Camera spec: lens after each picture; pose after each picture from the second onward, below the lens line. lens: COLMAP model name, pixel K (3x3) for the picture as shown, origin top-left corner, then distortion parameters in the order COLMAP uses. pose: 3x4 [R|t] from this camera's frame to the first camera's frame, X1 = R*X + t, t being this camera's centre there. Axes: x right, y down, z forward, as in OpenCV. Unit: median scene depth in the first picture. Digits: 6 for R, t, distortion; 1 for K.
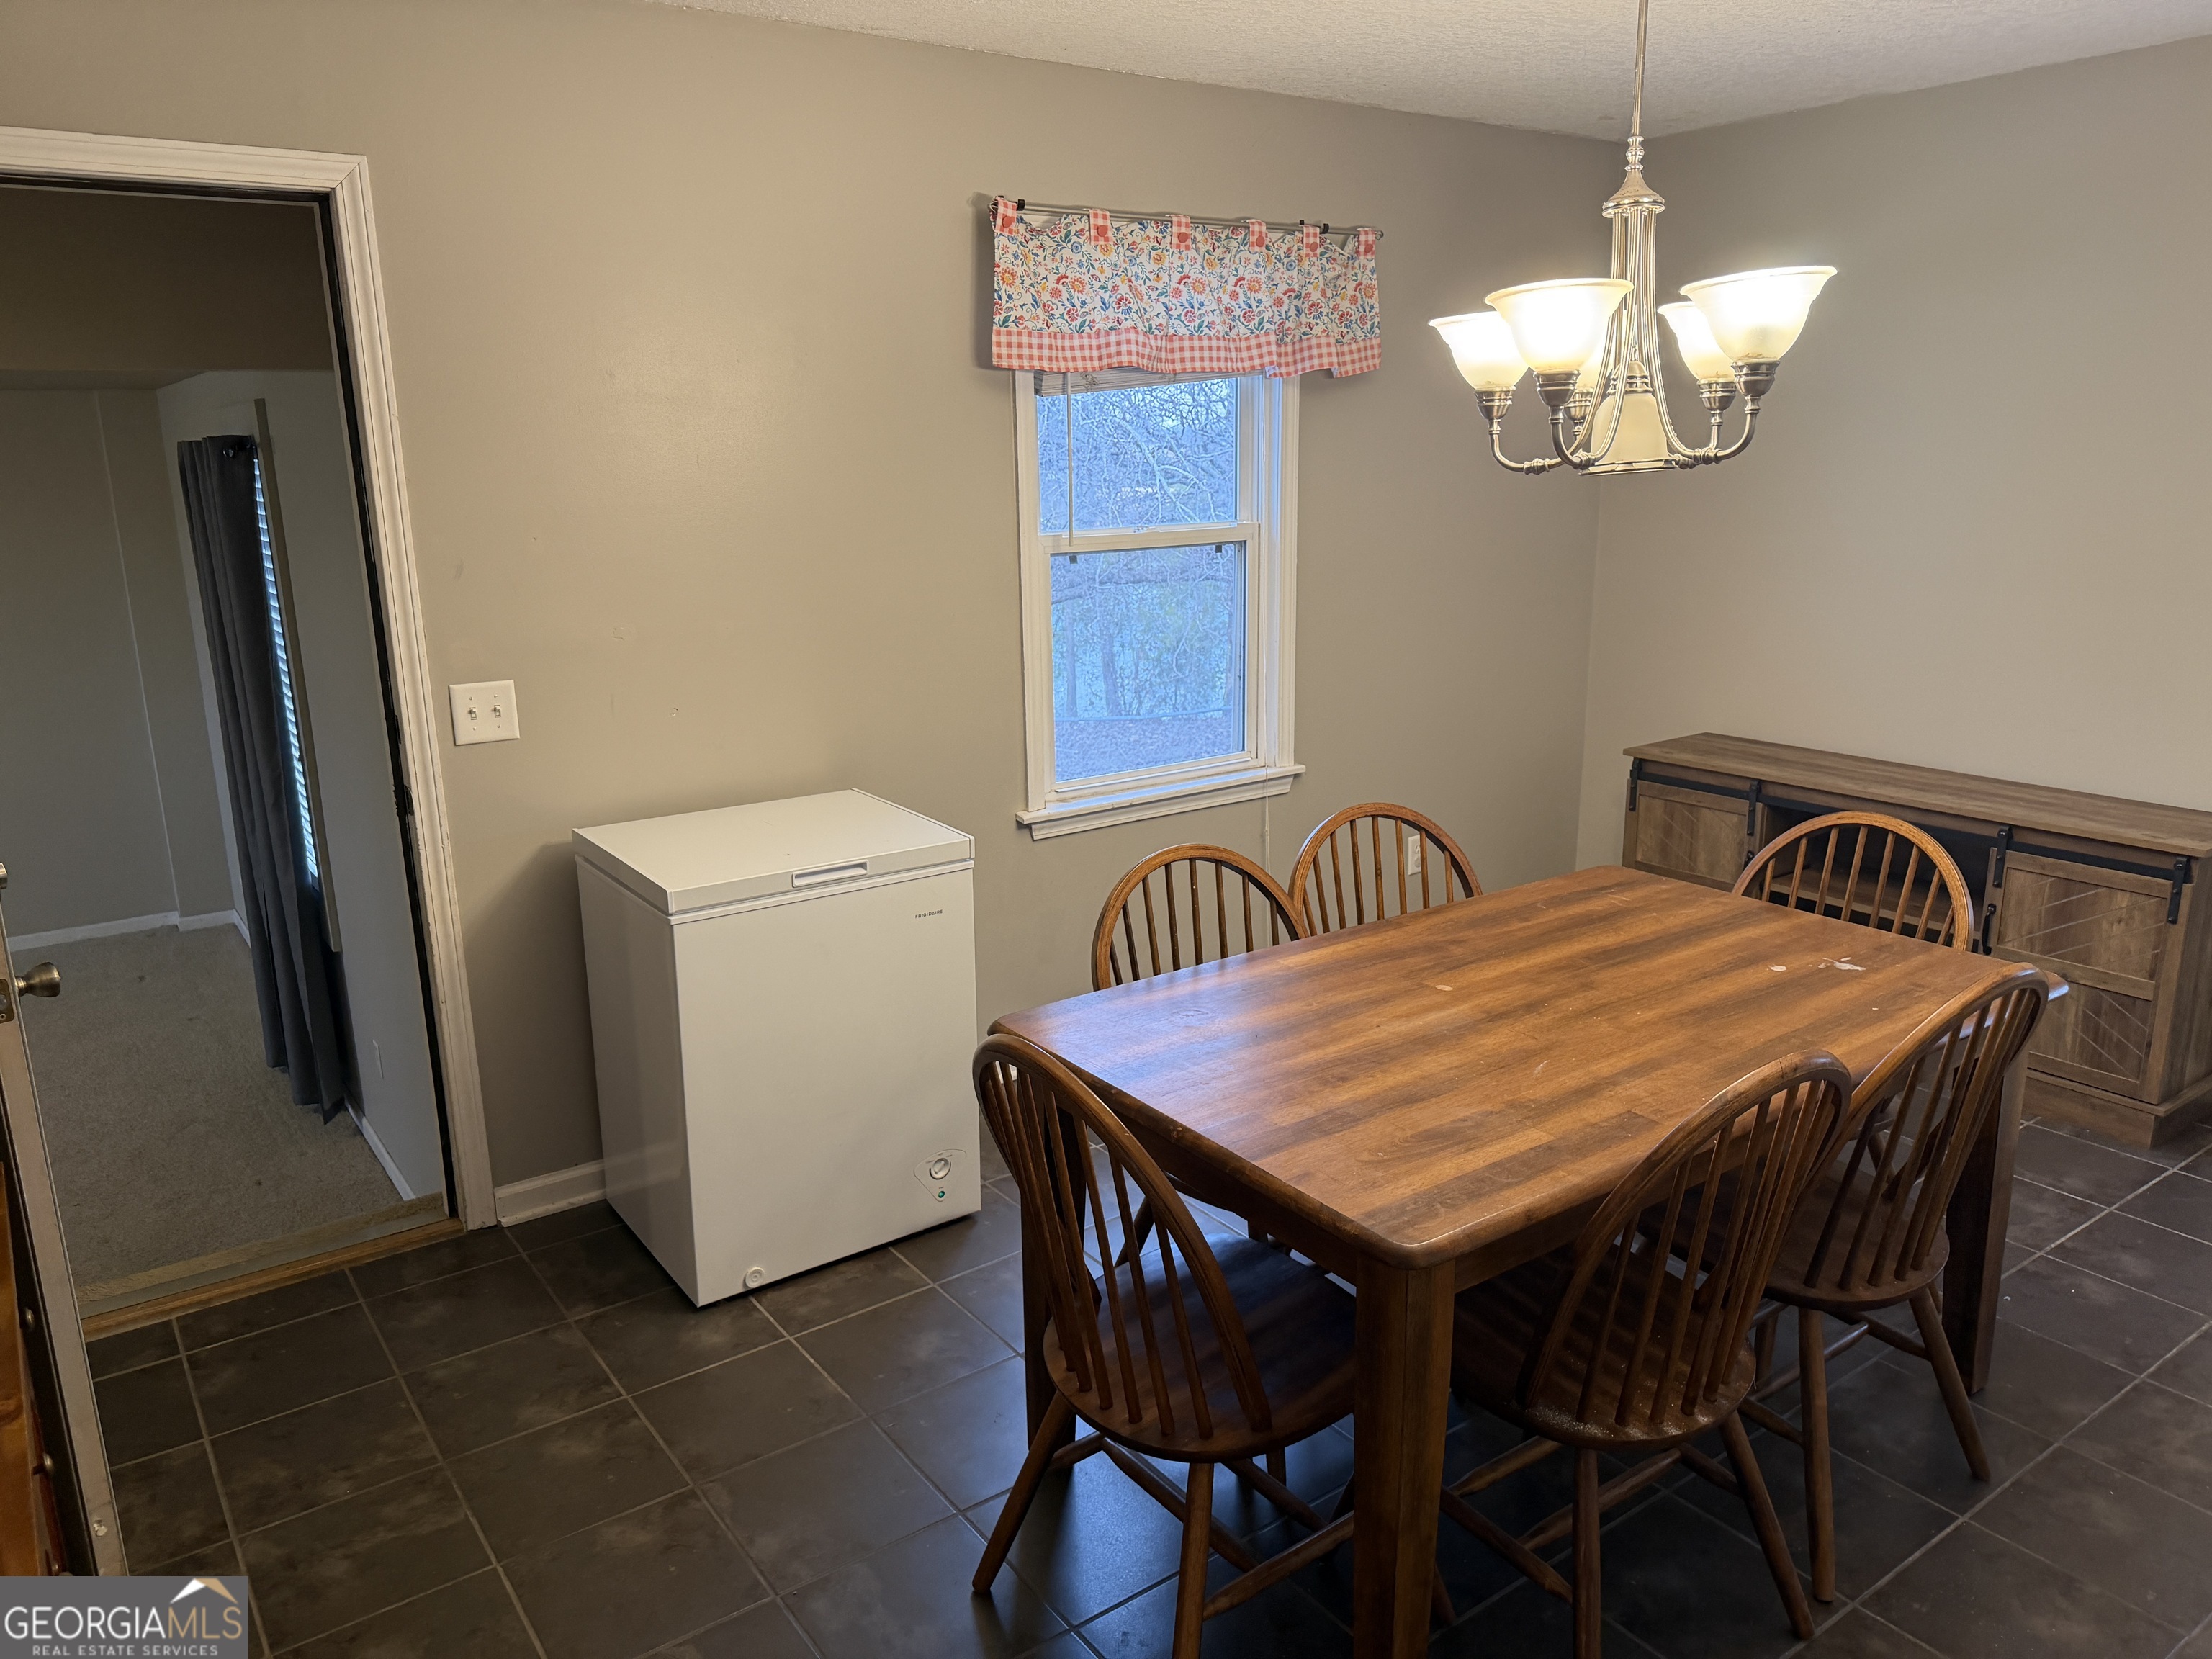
lens RADIAL K [[1587.2, 0, 1105.5], [0, 1587.2, 813.3], [0, 0, 1]] dist [-0.000830, 0.003719]
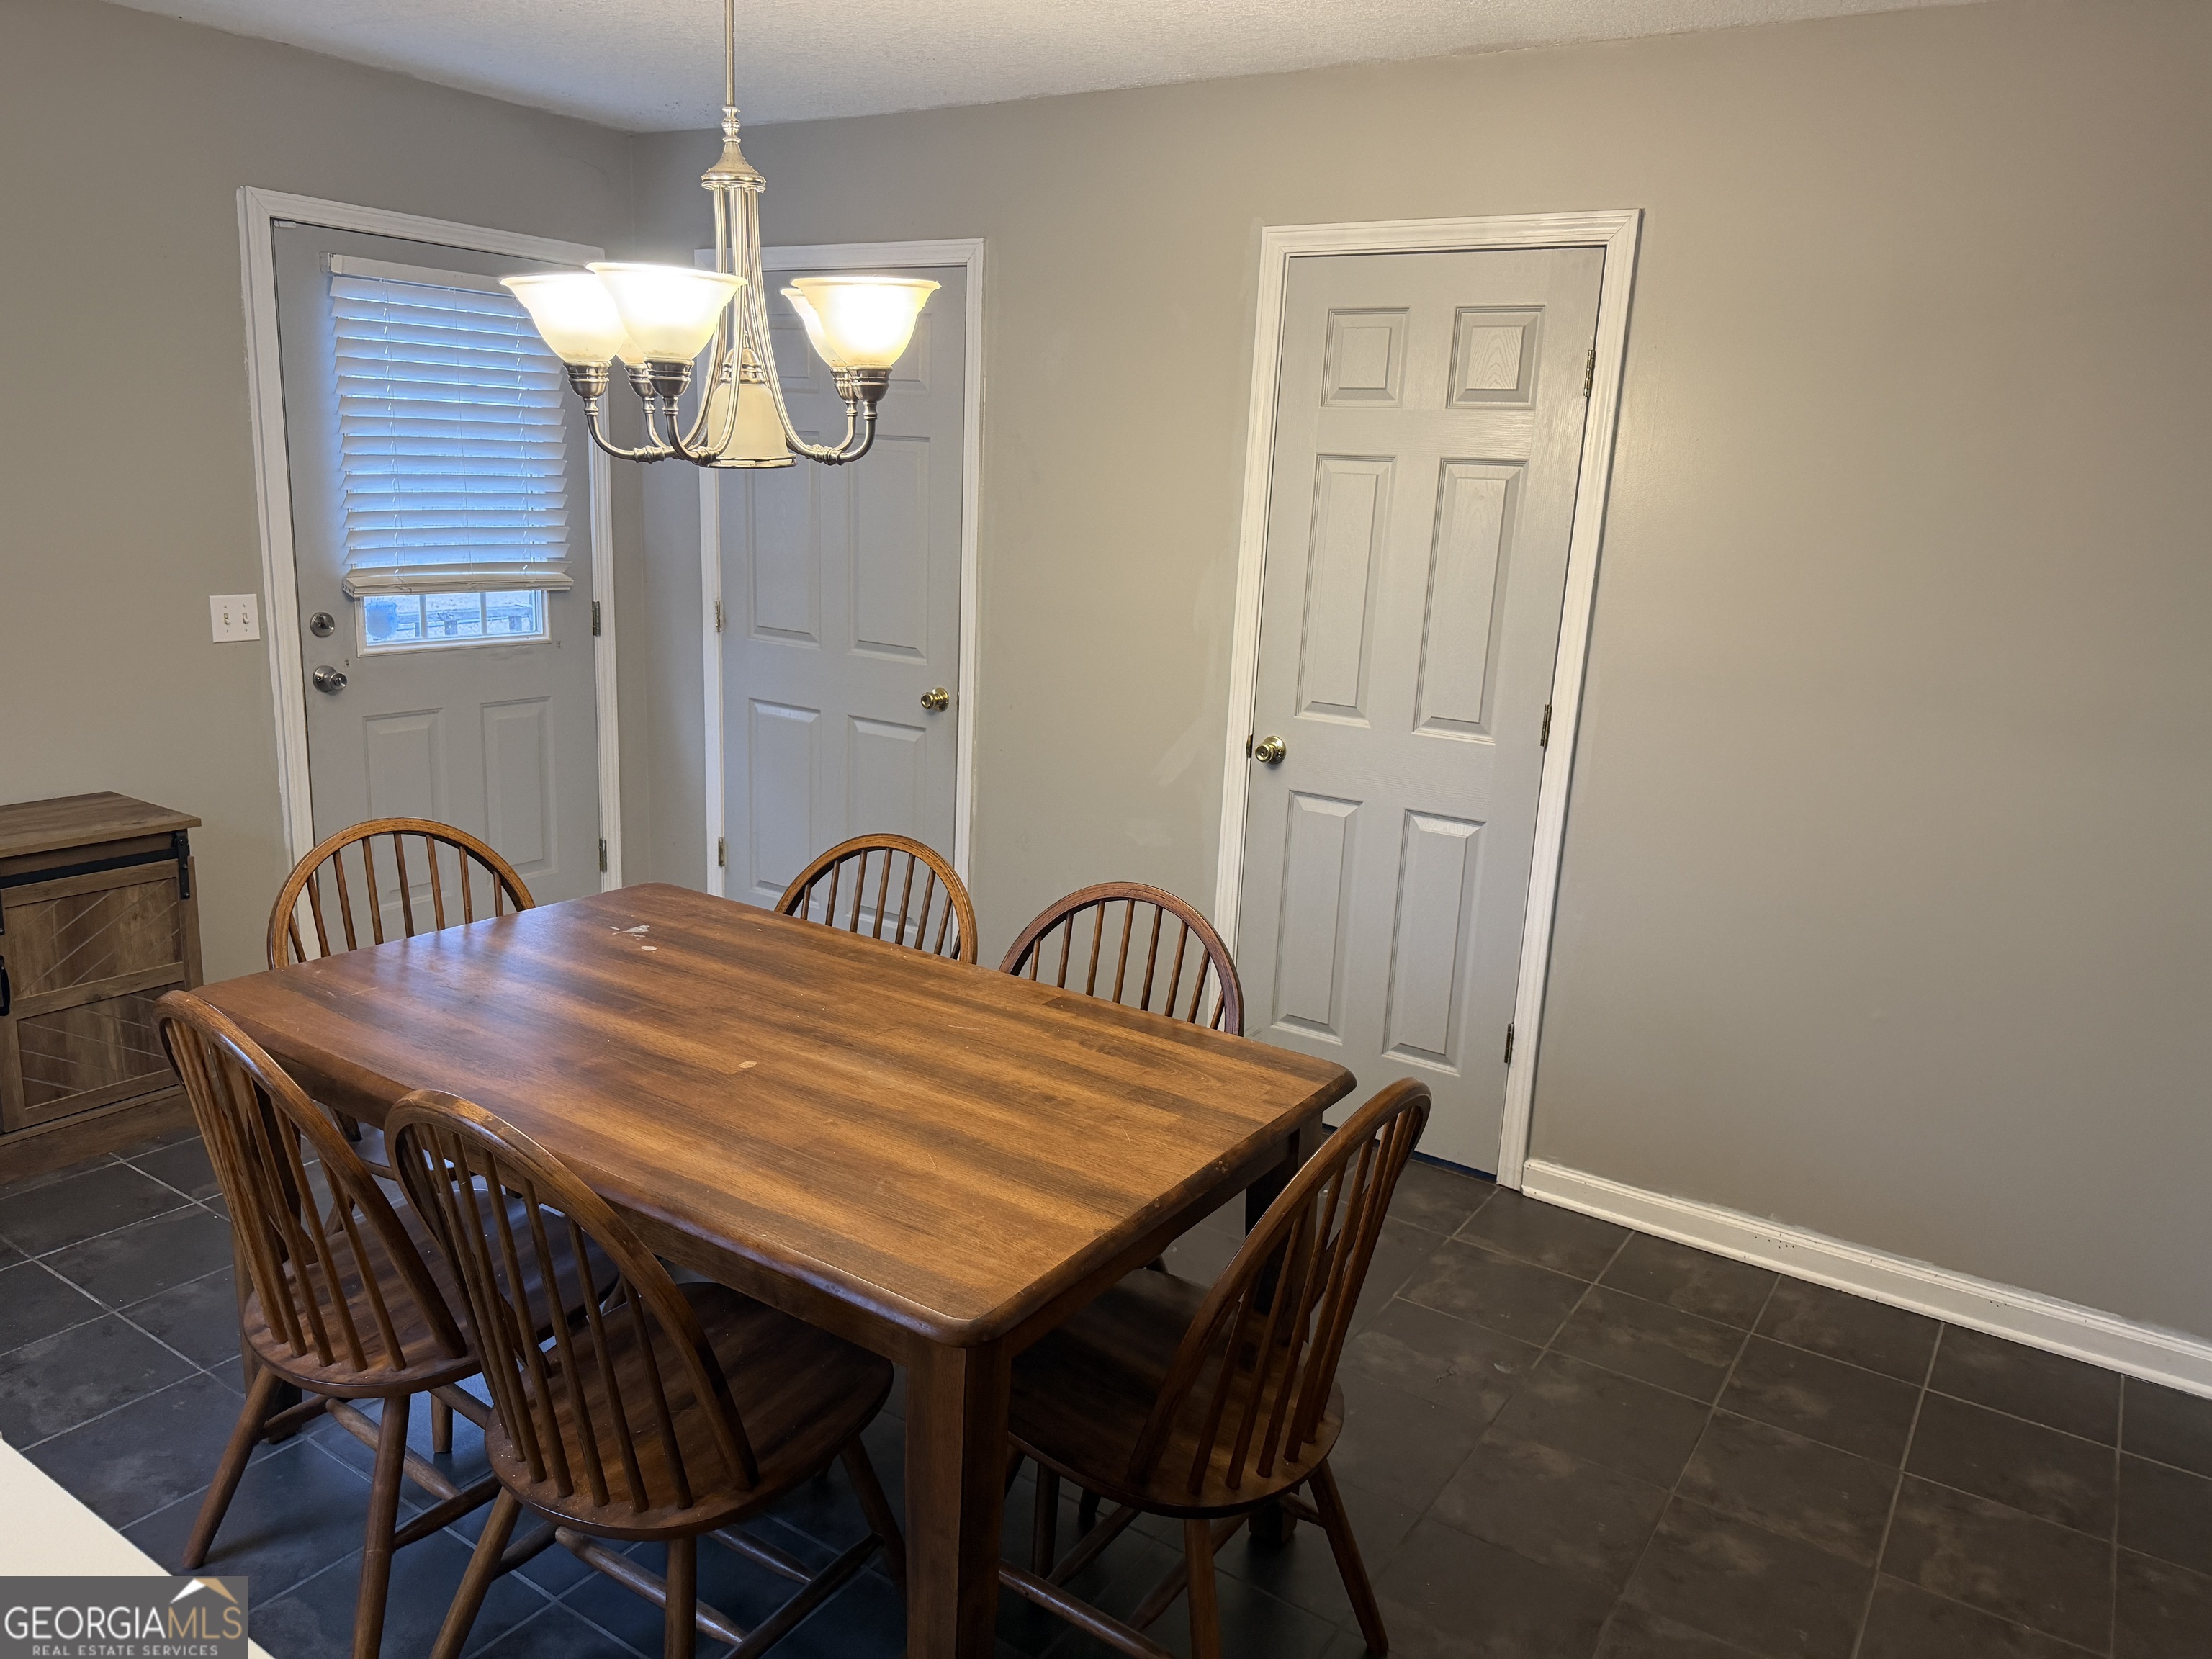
lens RADIAL K [[1550.7, 0, 1089.2], [0, 1550.7, 826.3], [0, 0, 1]] dist [0.092872, -0.115467]
pose [[-0.303025, -0.227284, 0.925483, -0.676824], [0.189950, 0.937251, 0.292368, -0.253903], [-0.933860, 0.264391, -0.240837, 1.113223]]
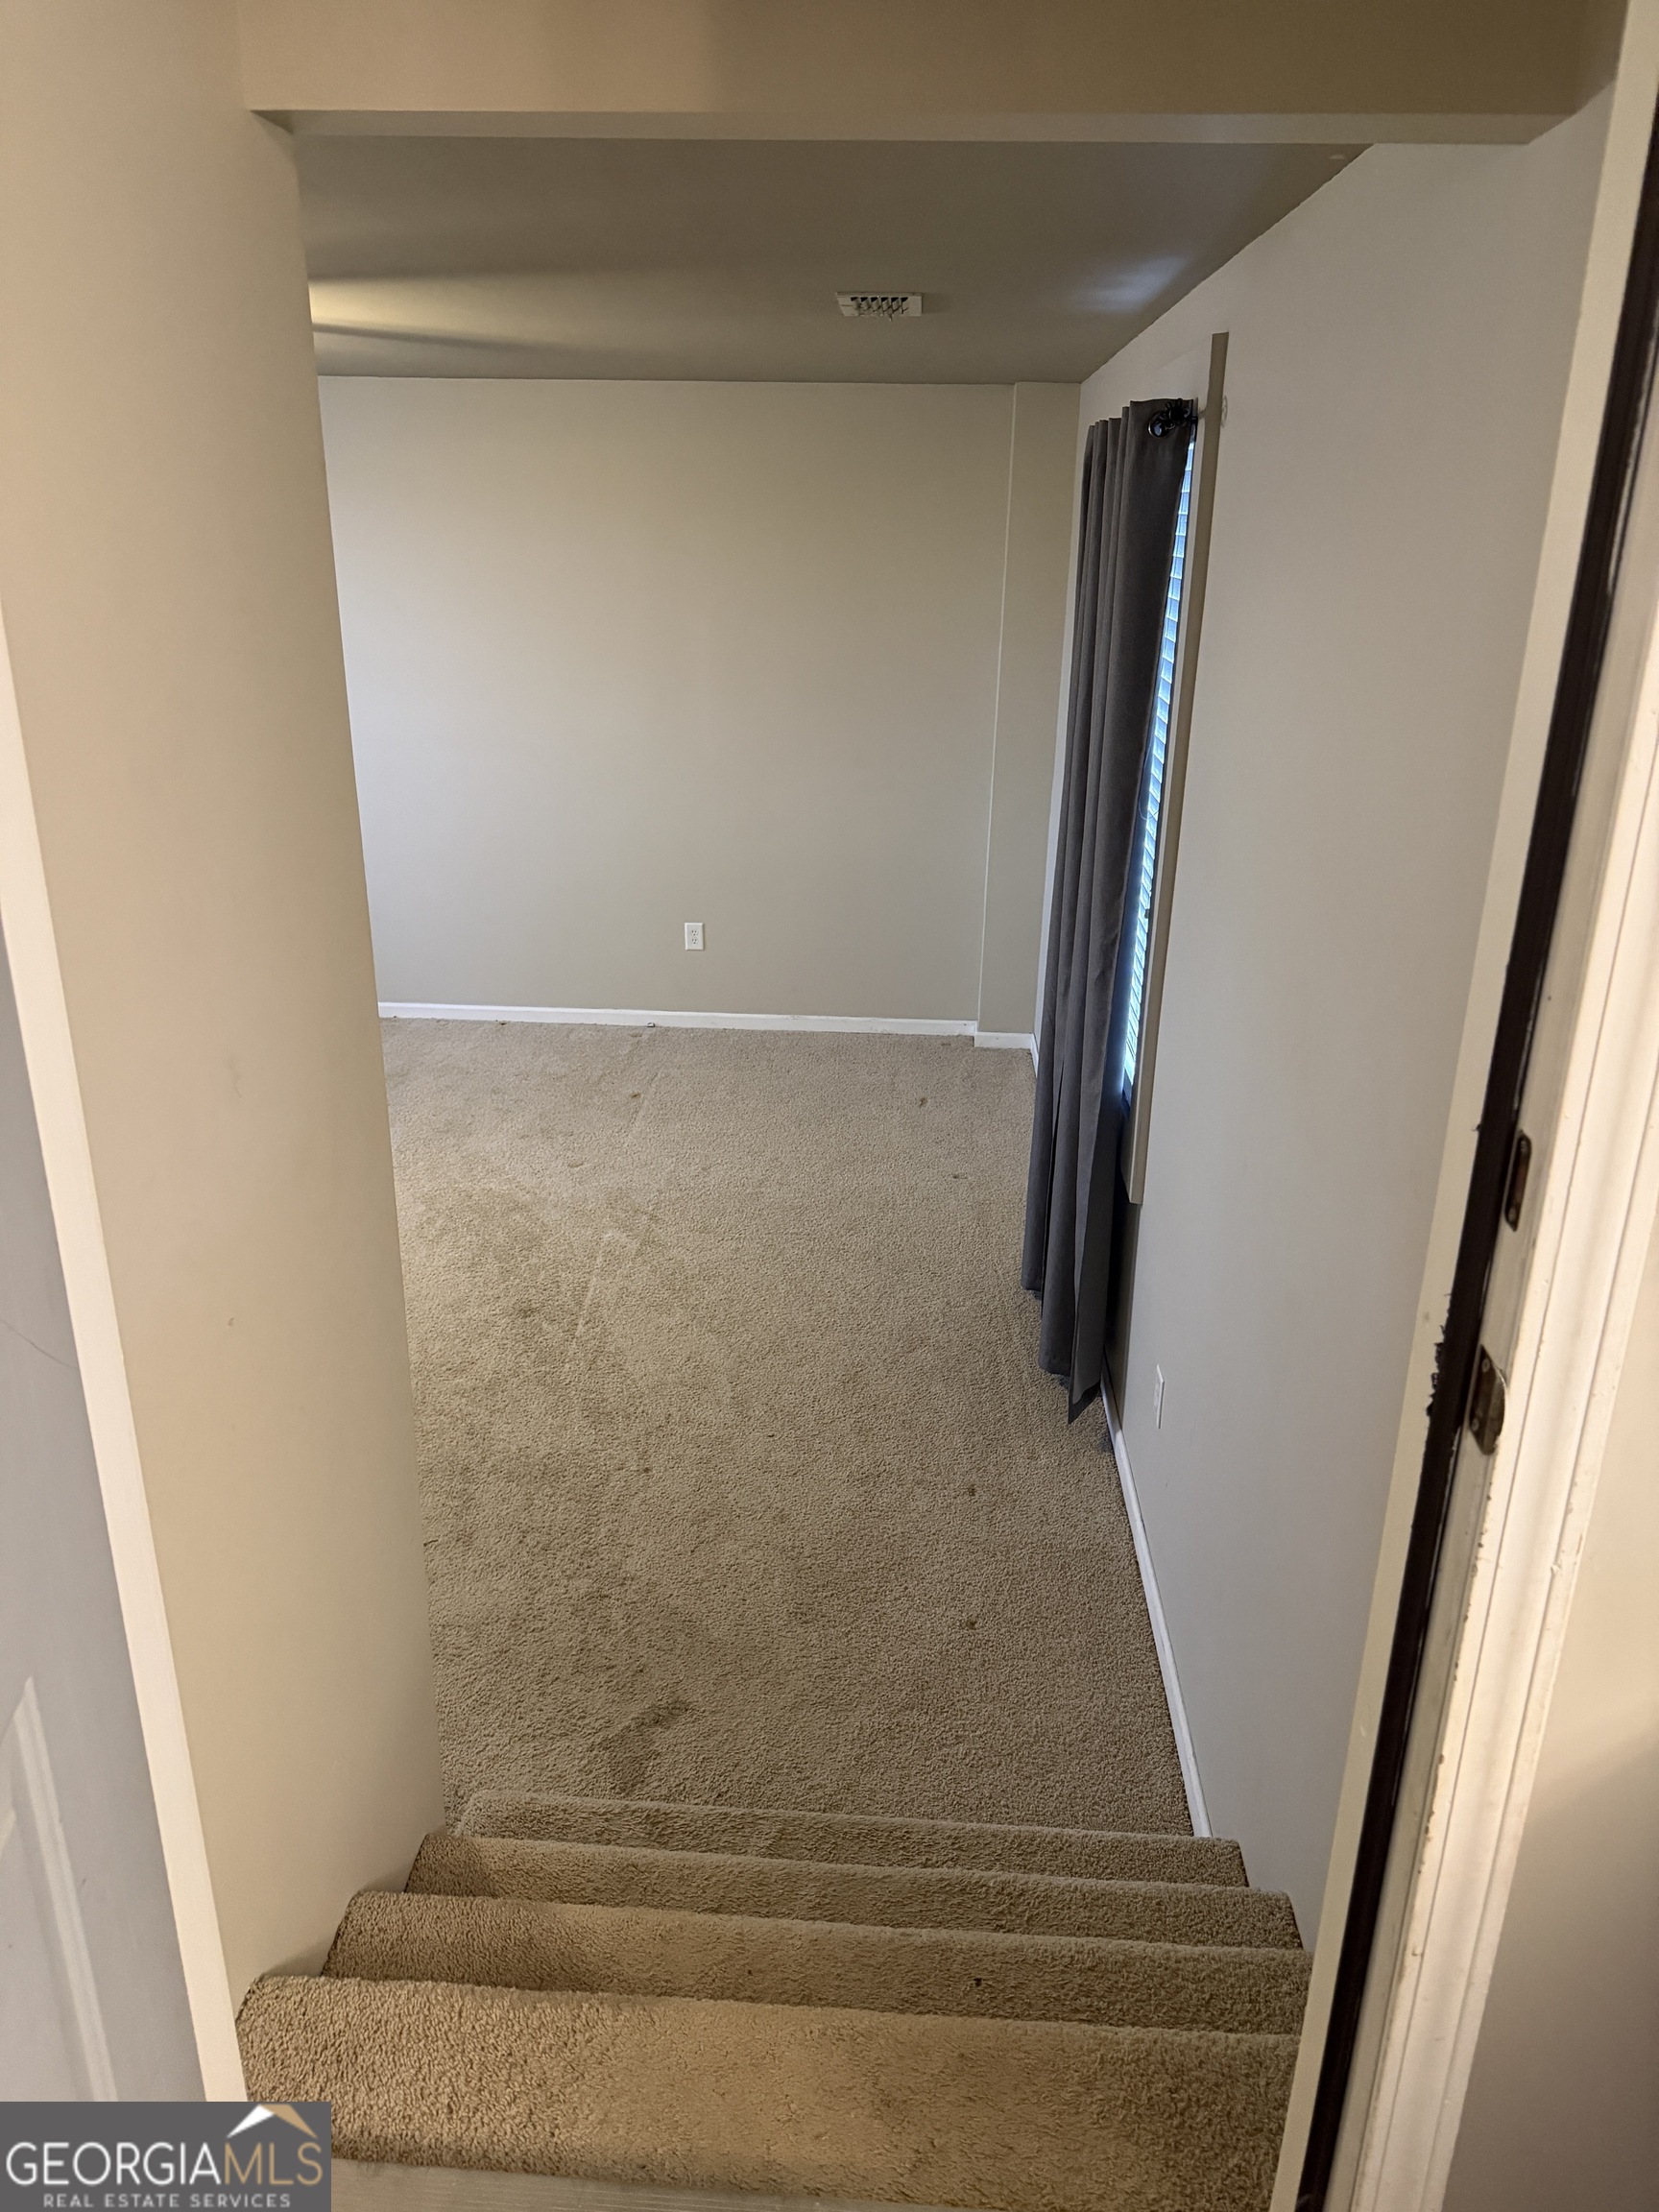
lens RADIAL K [[1550.7, 0, 819.2], [0, 1550.7, 1103.6], [0, 0, 1]] dist [0.092872, -0.115467]
pose [[0.776917, 0.252465, -0.576768, -0.184677], [-0.176520, 0.966685, 0.185366, -0.048116], [0.604352, -0.042203, 0.795599, 0.332847]]
